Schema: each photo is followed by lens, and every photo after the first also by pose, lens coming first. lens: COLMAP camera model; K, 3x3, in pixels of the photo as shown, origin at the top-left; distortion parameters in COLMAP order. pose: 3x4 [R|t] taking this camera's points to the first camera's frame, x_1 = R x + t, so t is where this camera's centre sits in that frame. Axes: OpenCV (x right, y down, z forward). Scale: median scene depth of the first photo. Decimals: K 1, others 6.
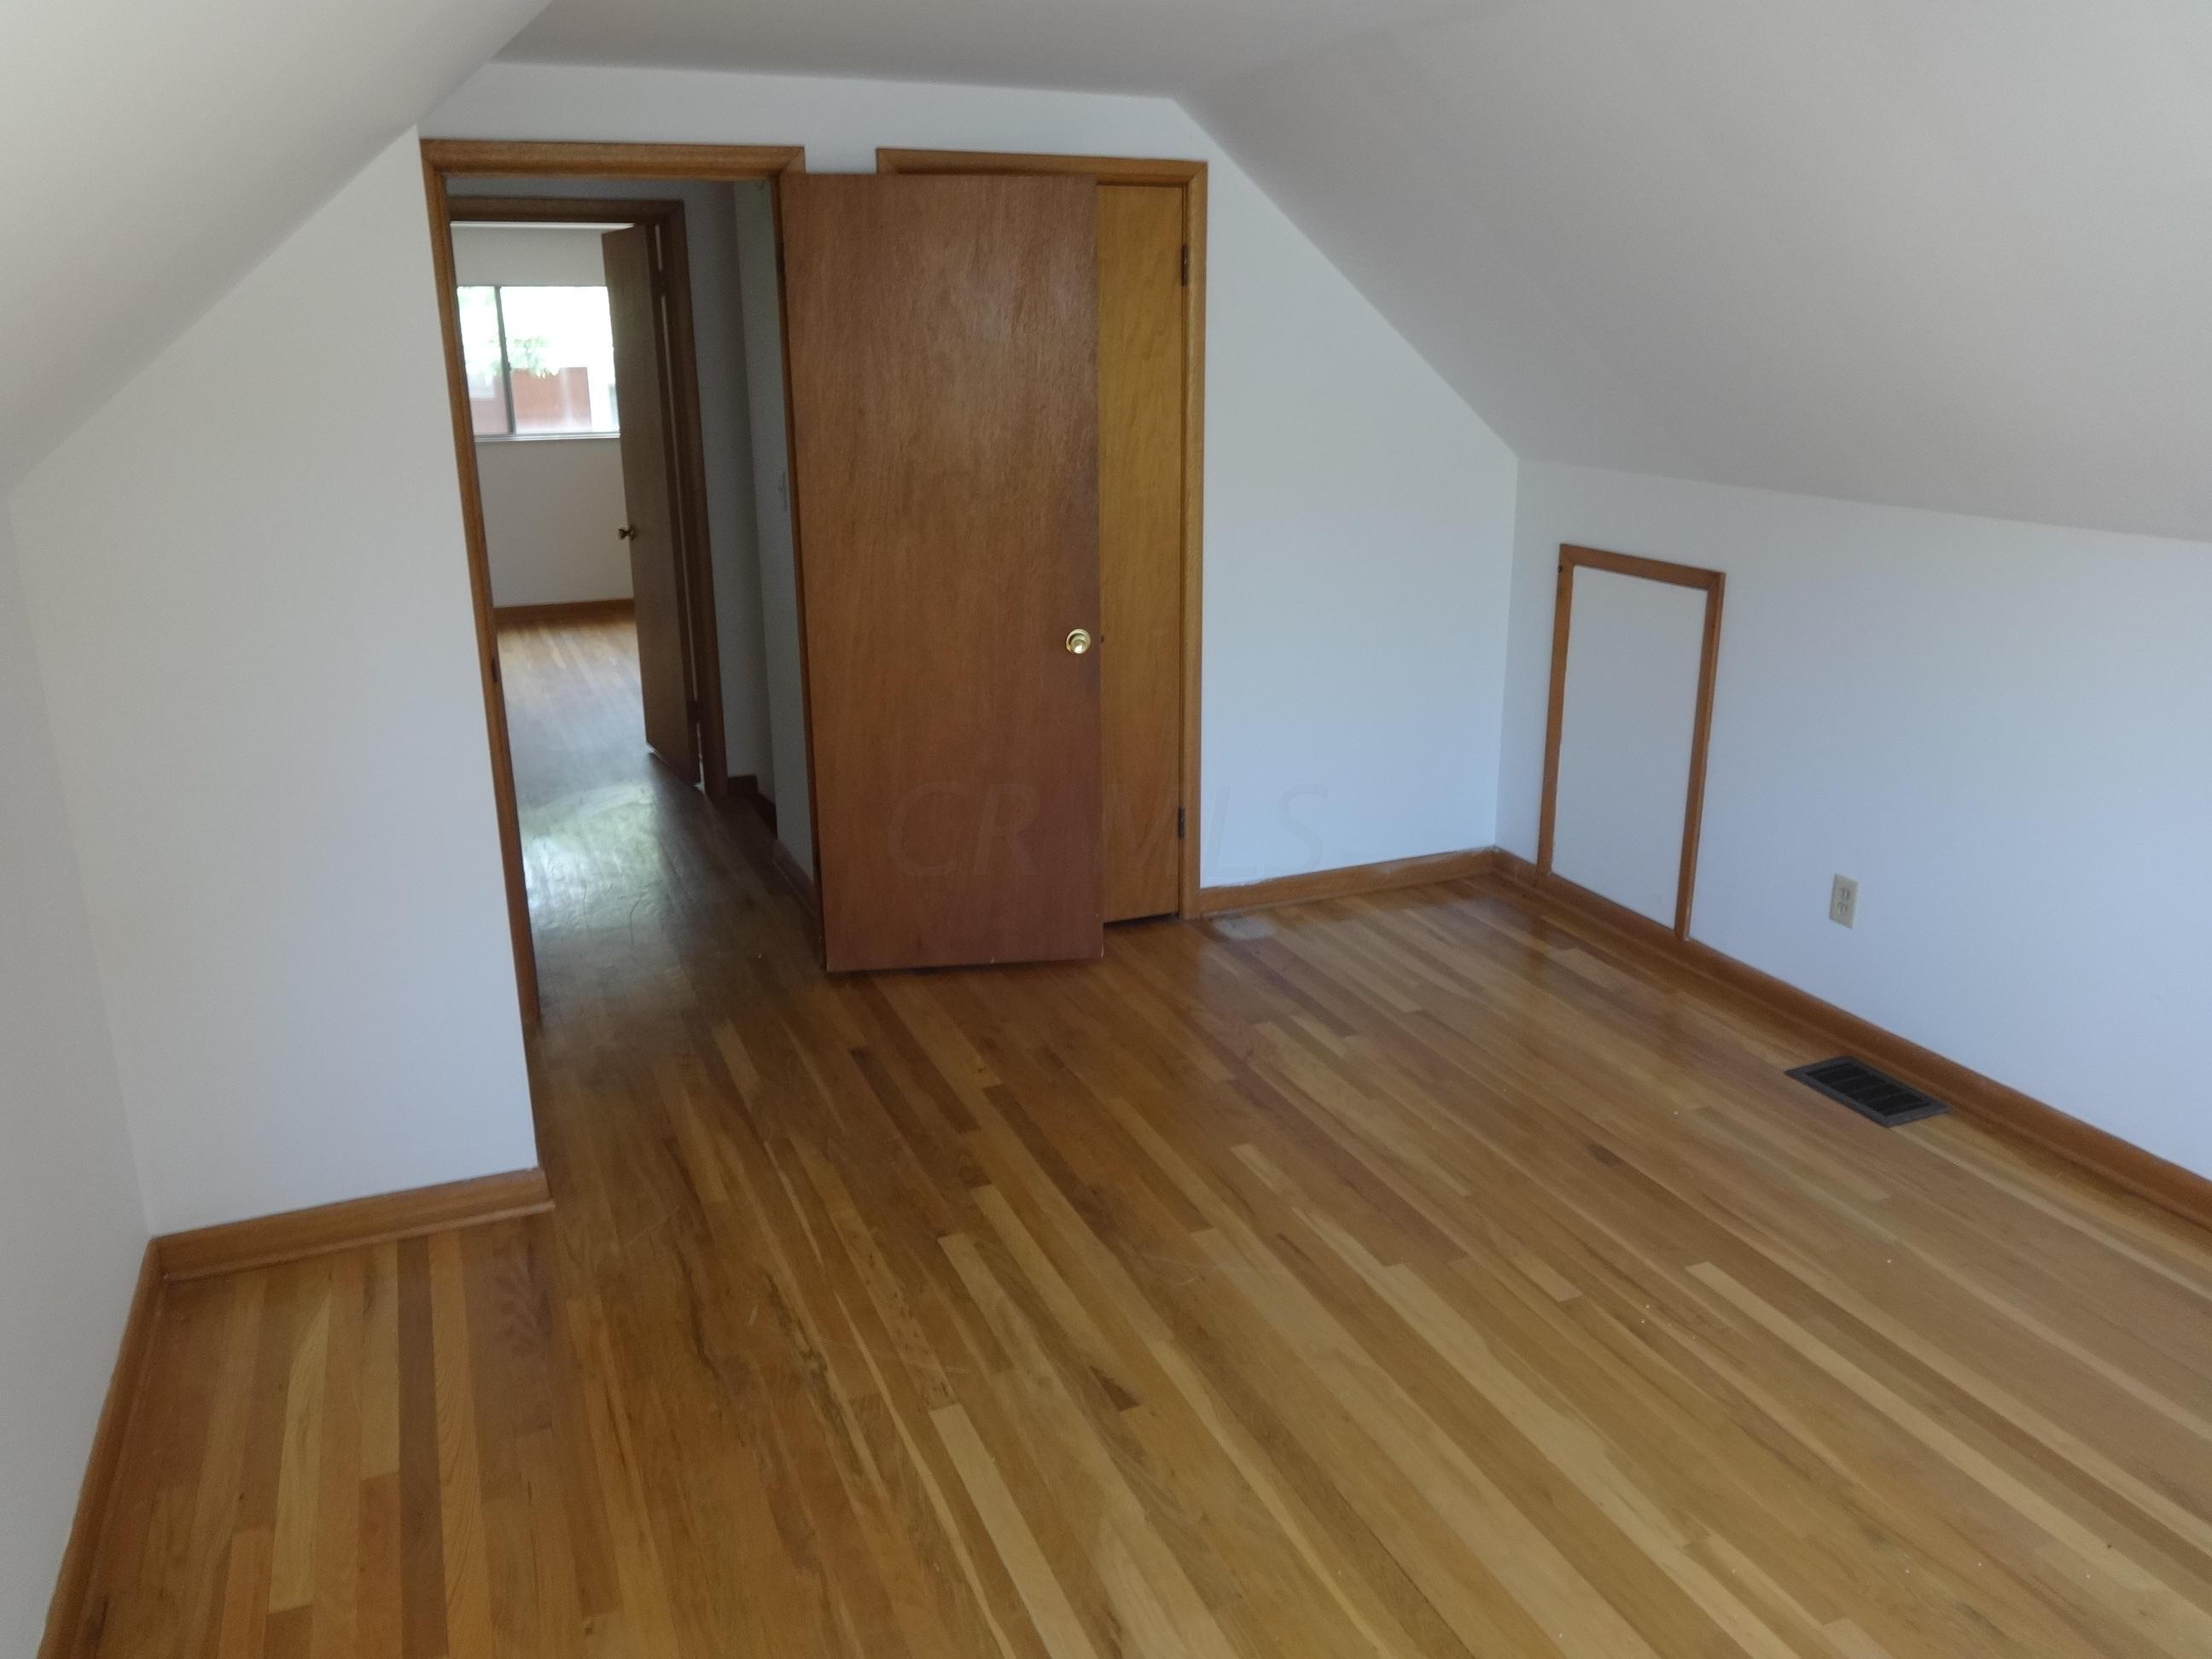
lens RADIAL K [[1651.6, 0, 1106.0], [0, 1651.6, 829.5], [0, 0, 1]] dist [-0.006965, -0.009943]
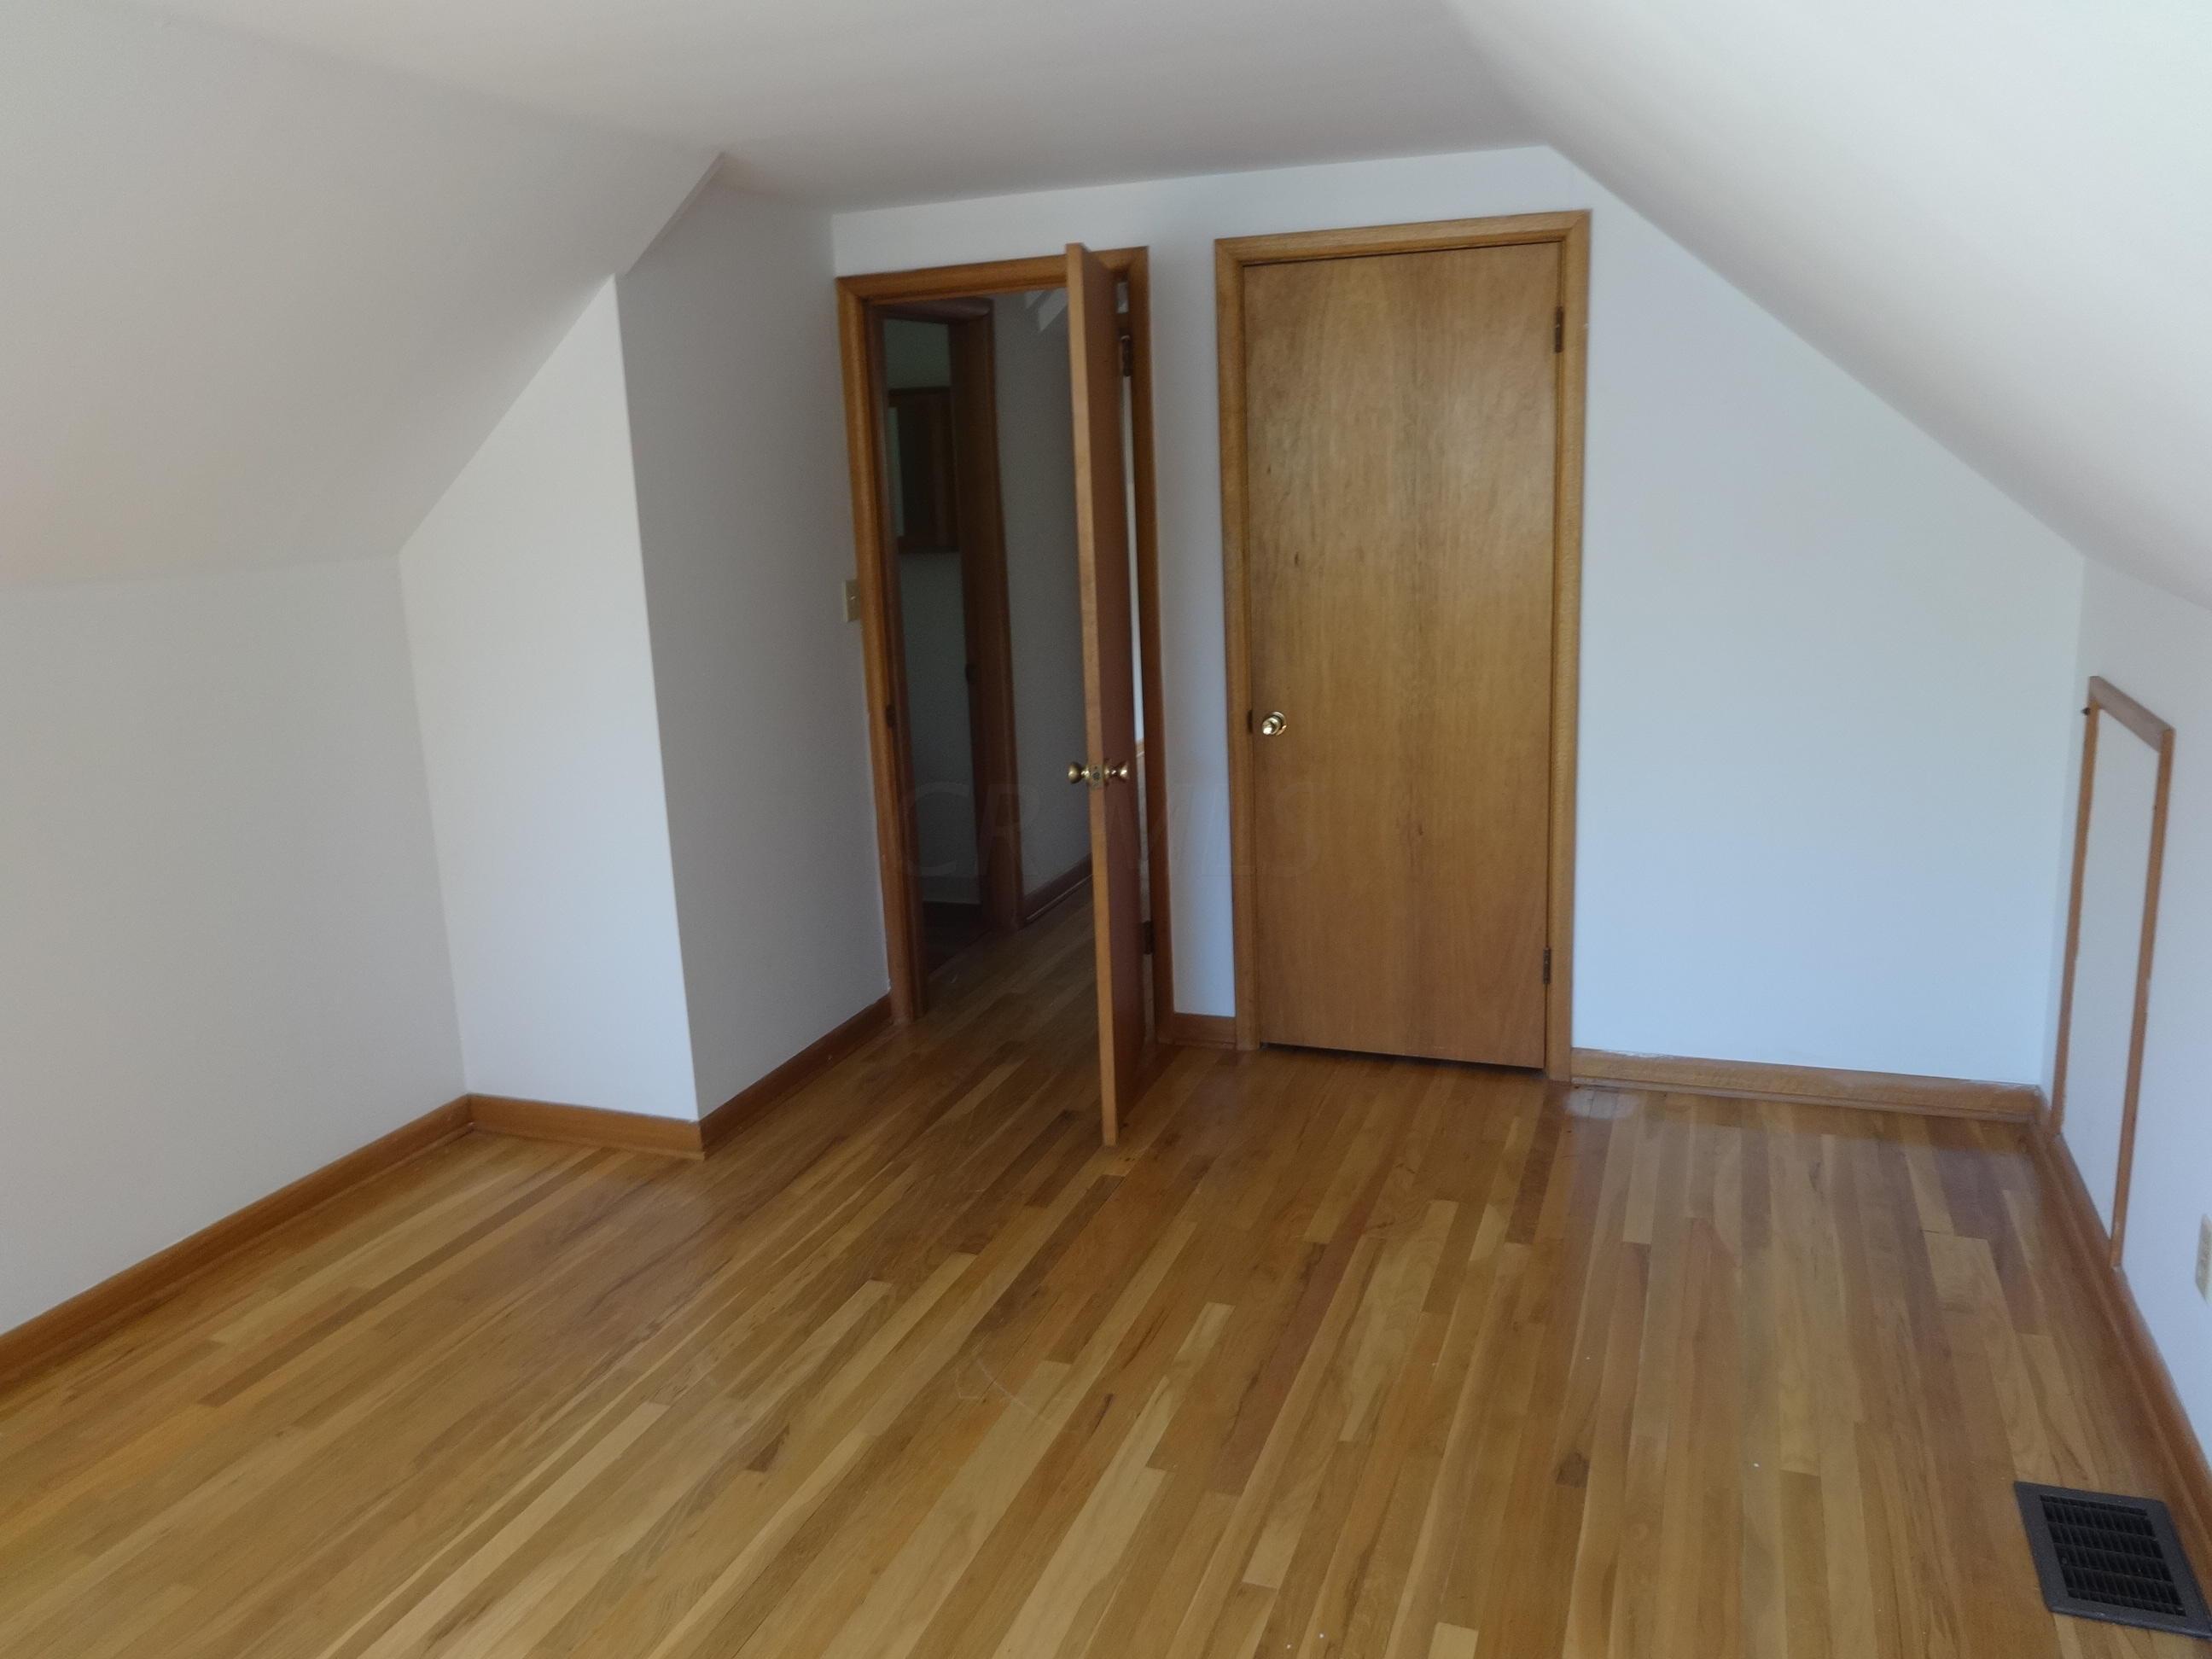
lens RADIAL K [[1639.2, 0, 1106.0], [0, 1639.2, 829.5], [0, 0, 1]] dist [-0.013561, -0.001125]
pose [[0.731459, 0.130451, -0.669291, 0.595502], [-0.166341, 0.986014, 0.010392, -0.061069], [0.661286, 0.103729, 0.742928, 0.273701]]
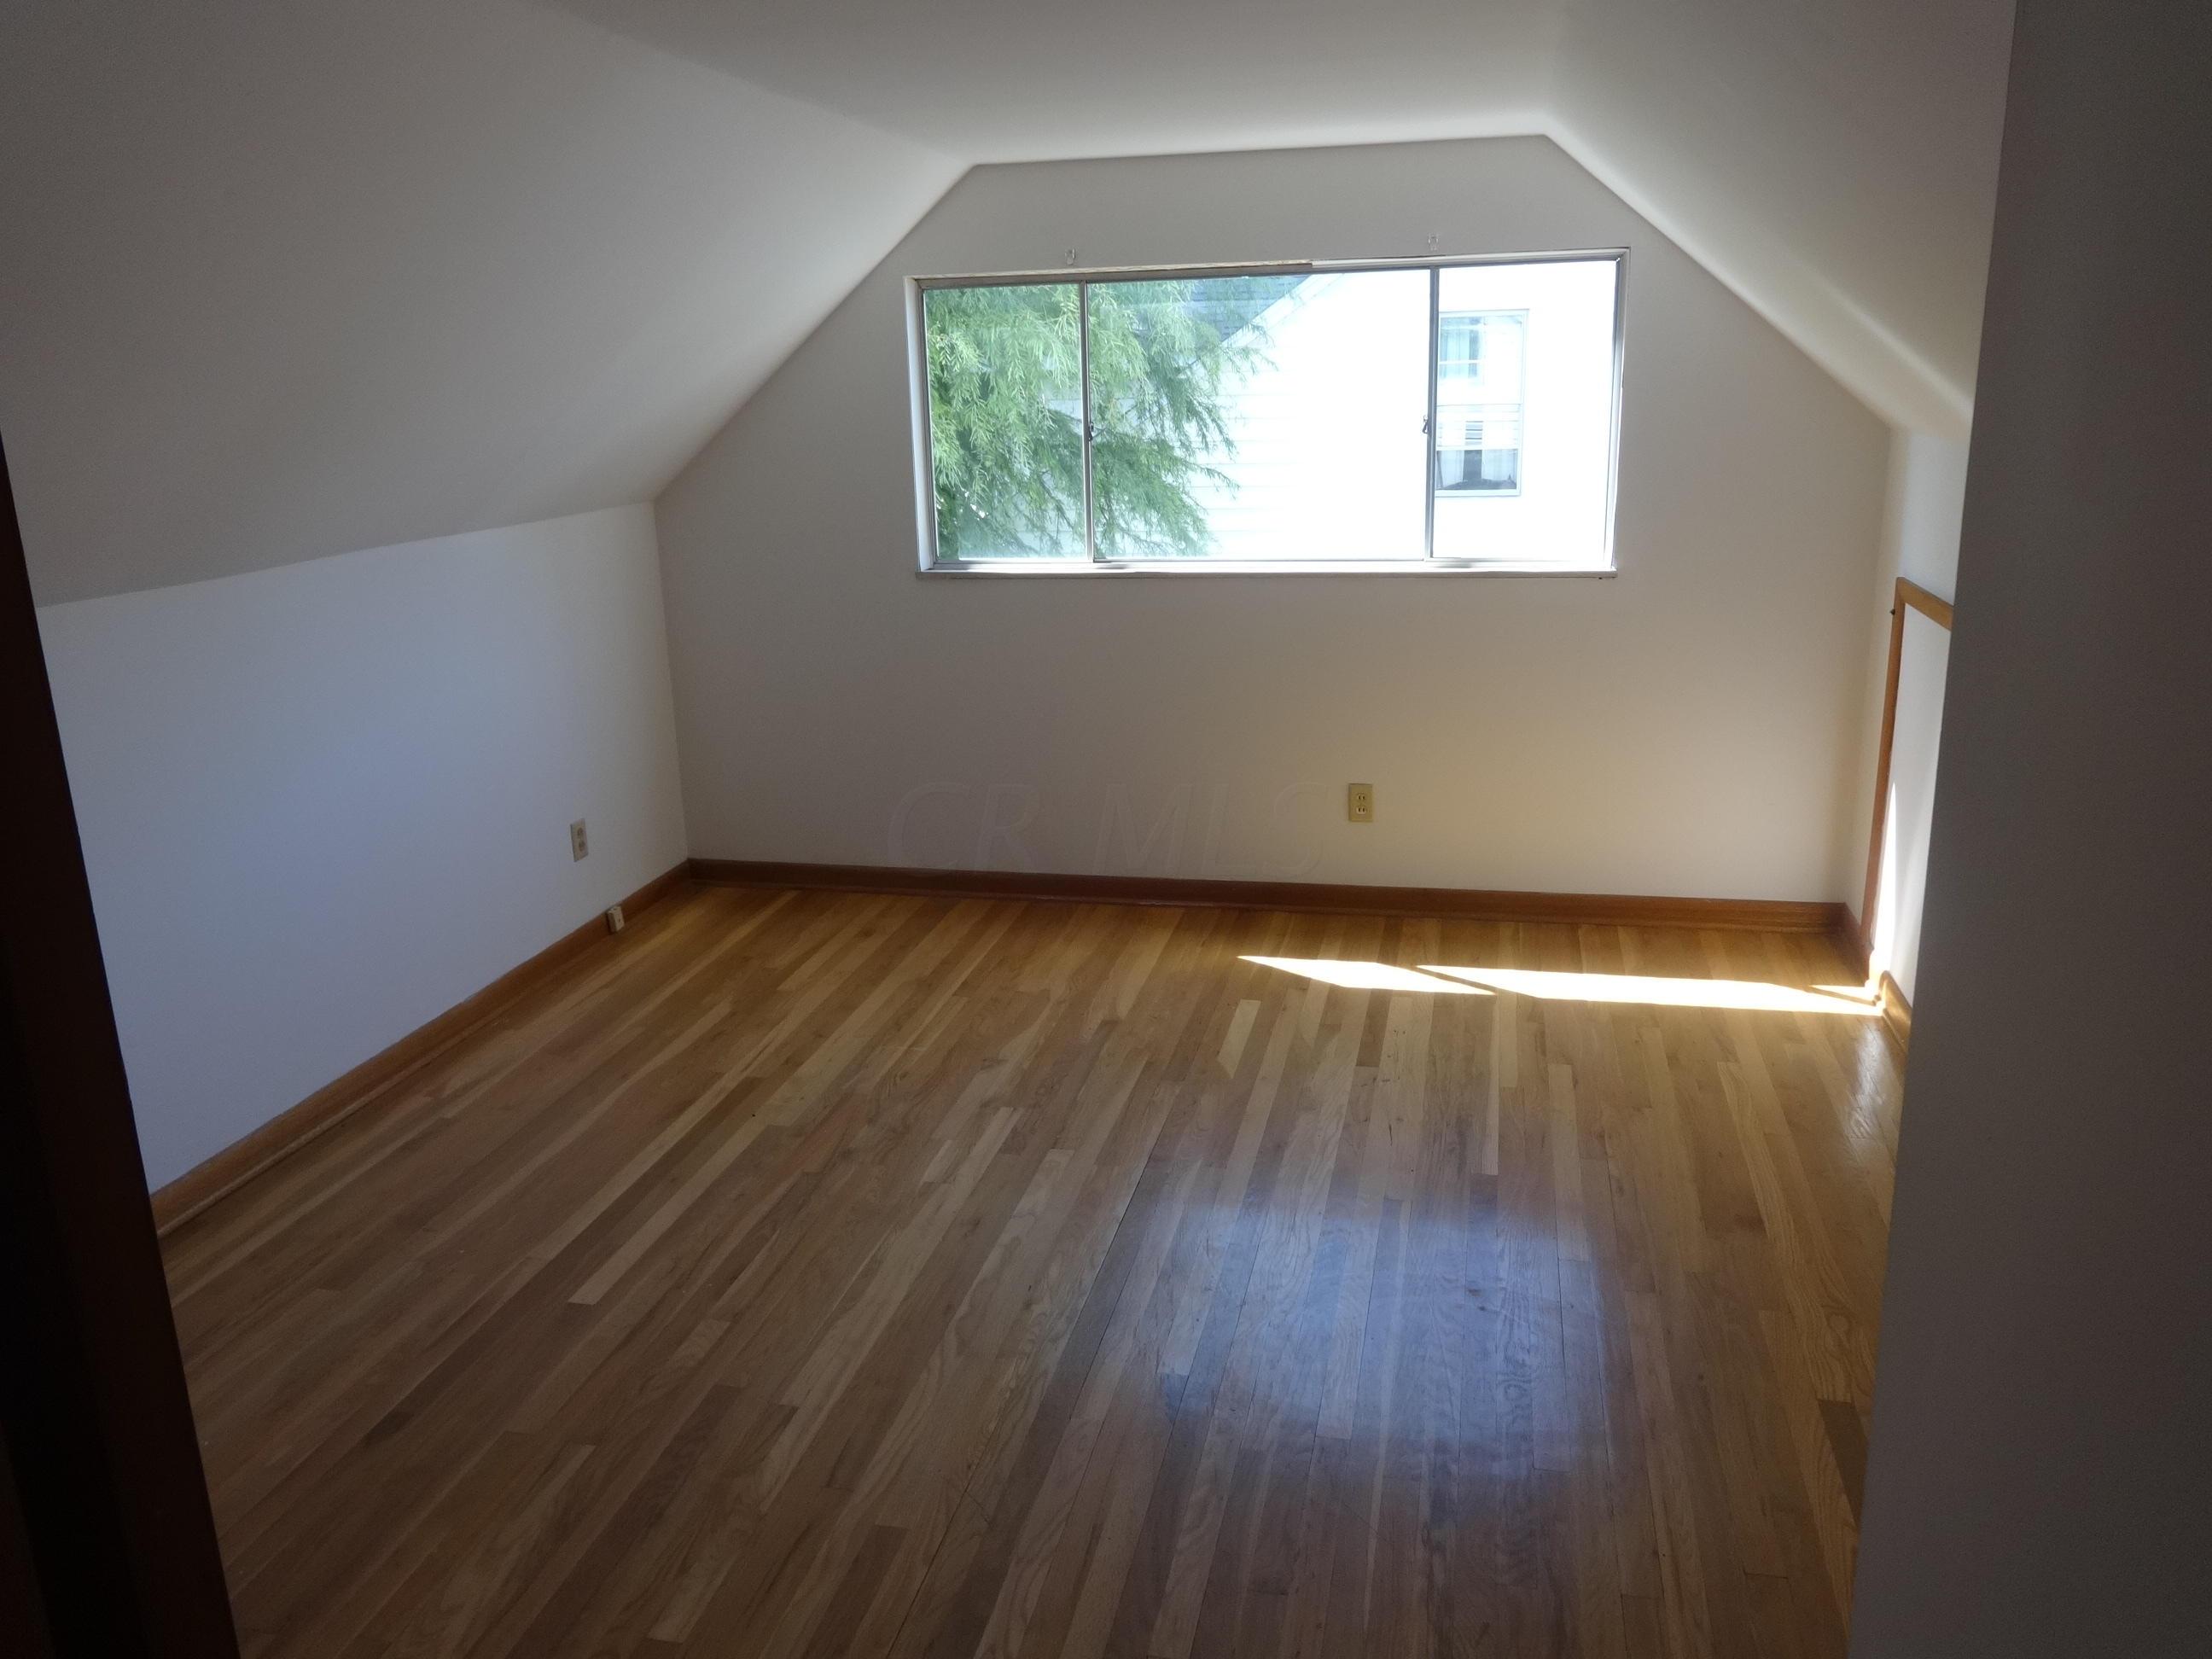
lens RADIAL K [[1651.6, 0, 1106.0], [0, 1651.6, 829.5], [0, 0, 1]] dist [-0.006965, -0.009943]
pose [[-0.815160, -0.121078, 0.566440, -0.379828], [0.201318, 0.857723, 0.473056, -0.342667], [-0.543125, 0.499651, -0.674806, 1.181145]]
